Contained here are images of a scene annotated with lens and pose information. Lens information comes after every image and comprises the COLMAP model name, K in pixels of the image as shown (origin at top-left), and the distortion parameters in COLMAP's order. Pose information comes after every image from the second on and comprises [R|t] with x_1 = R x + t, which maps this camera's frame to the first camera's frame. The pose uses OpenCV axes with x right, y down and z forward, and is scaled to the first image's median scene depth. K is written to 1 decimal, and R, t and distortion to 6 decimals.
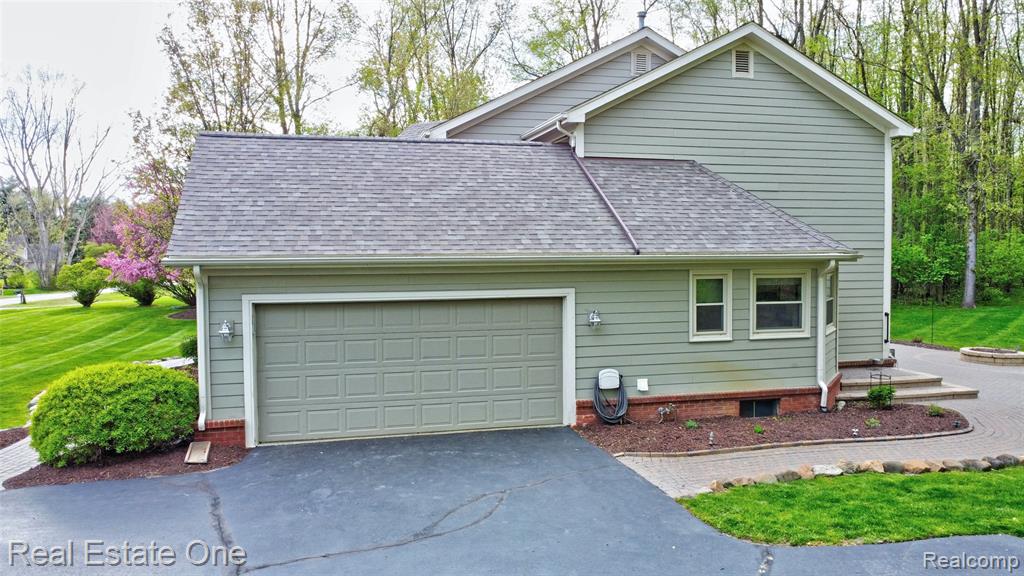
lens RADIAL K [[748.0, 0, 510.7], [0, 748.0, 287.3], [0, 0, 1]] dist [-0.030806, -0.010513]
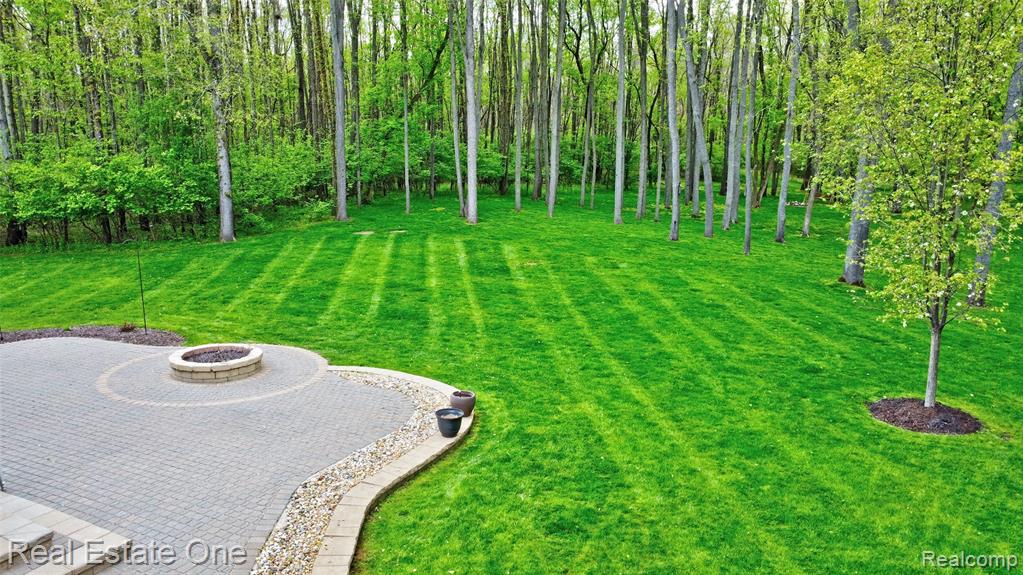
lens RADIAL K [[747.2, 0, 510.7], [0, 747.2, 287.6], [0, 0, 1]] dist [-0.030806, -0.010513]
pose [[0.652288, -0.140534, 0.744829, 0.206833], [0.030046, 0.986683, 0.159854, -0.043362], [-0.757375, -0.081892, 0.647824, 0.227458]]
